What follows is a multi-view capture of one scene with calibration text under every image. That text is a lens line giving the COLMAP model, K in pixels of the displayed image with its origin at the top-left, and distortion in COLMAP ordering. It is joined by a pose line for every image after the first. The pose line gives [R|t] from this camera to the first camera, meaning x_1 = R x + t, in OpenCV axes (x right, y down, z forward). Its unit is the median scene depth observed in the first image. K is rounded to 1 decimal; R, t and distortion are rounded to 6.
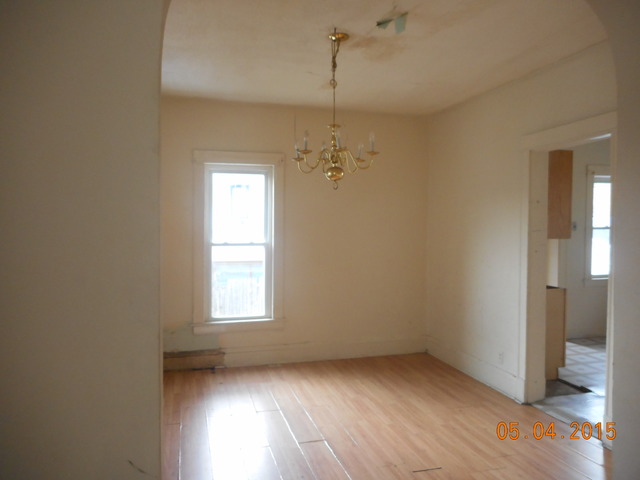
lens RADIAL K [[475.2, 0, 319.1], [0, 475.2, 242.5], [0, 0, 1]] dist [-0.000122, 0.003809]
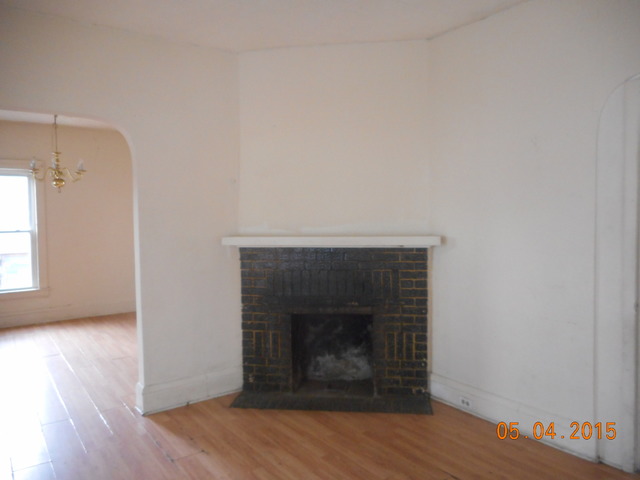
lens RADIAL K [[475.2, 0, 320.6], [0, 475.2, 240.2], [0, 0, 1]] dist [-0.000122, 0.003809]
pose [[0.940021, -0.040289, 0.338728, 0.191439], [0.032226, 0.999048, 0.029397, 0.015277], [-0.339590, -0.016718, 0.940425, -0.479415]]
